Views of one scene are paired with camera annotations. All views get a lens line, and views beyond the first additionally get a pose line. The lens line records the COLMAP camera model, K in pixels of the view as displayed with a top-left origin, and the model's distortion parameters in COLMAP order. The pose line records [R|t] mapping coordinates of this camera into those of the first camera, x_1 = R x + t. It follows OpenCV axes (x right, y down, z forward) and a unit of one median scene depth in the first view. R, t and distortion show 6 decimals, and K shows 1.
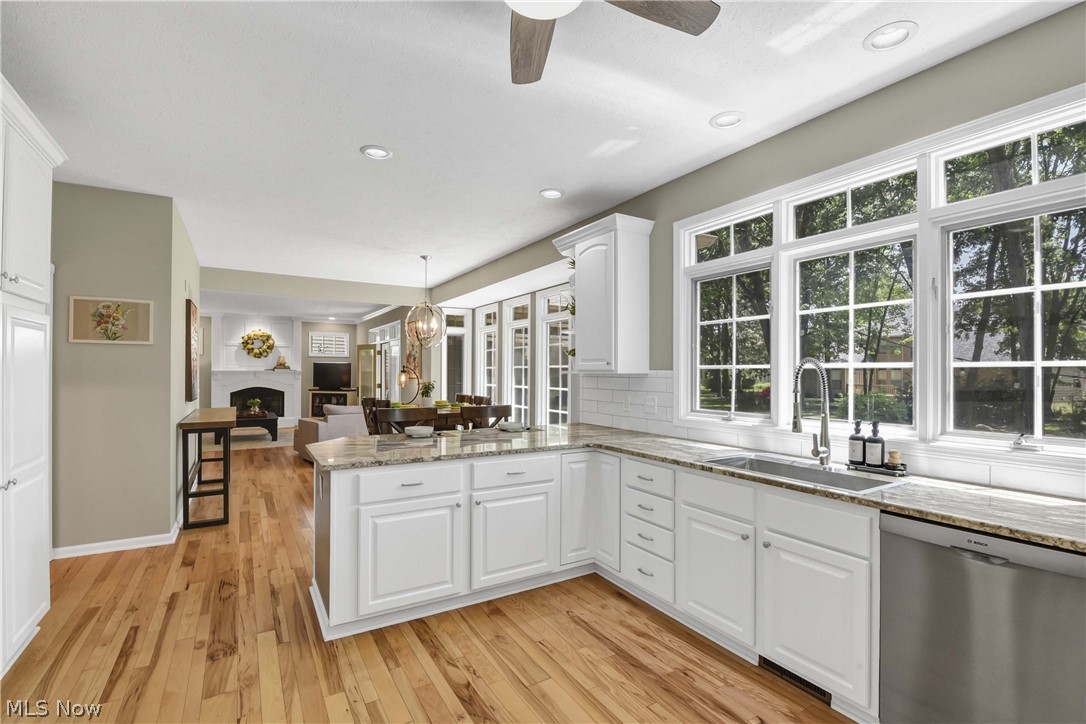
lens RADIAL K [[486.2, 0, 544.9], [0, 486.2, 370.5], [0, 0, 1]] dist [0.000362, -0.010187]
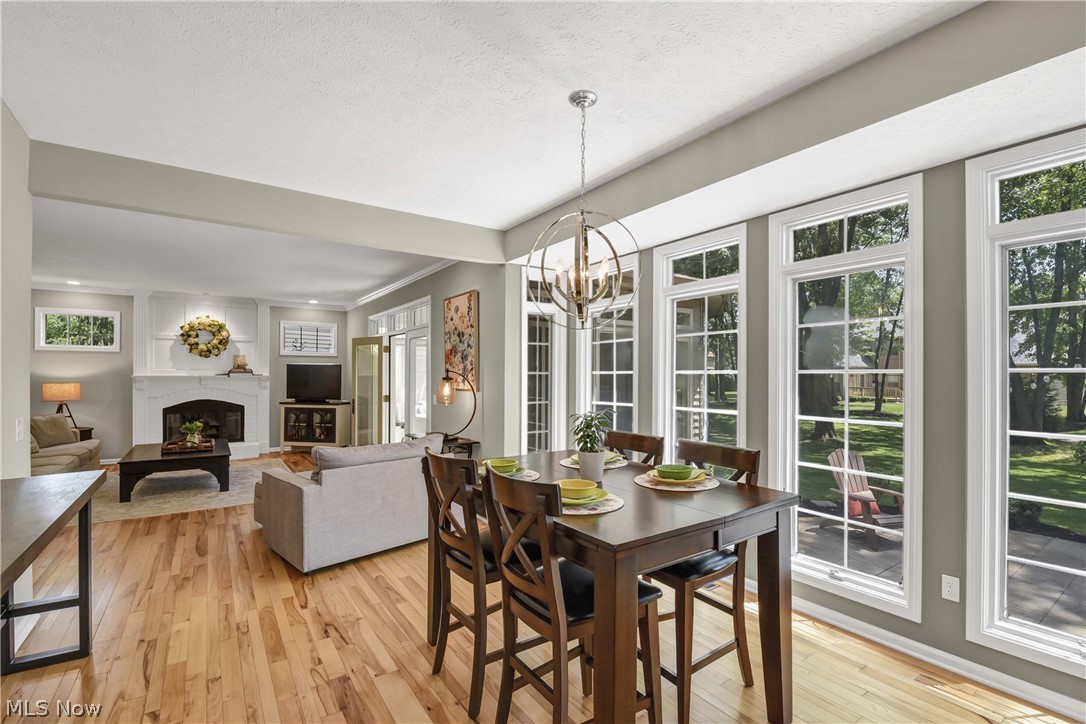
lens RADIAL K [[496.0, 0, 545.4], [0, 496.0, 369.9], [0, 0, 1]] dist [-0.000778, -0.011059]
pose [[0.999107, -0.000213, 0.042244, -0.140702], [0.000435, 0.999986, -0.005252, -0.003816], [-0.042243, 0.005265, 0.999094, 0.284087]]
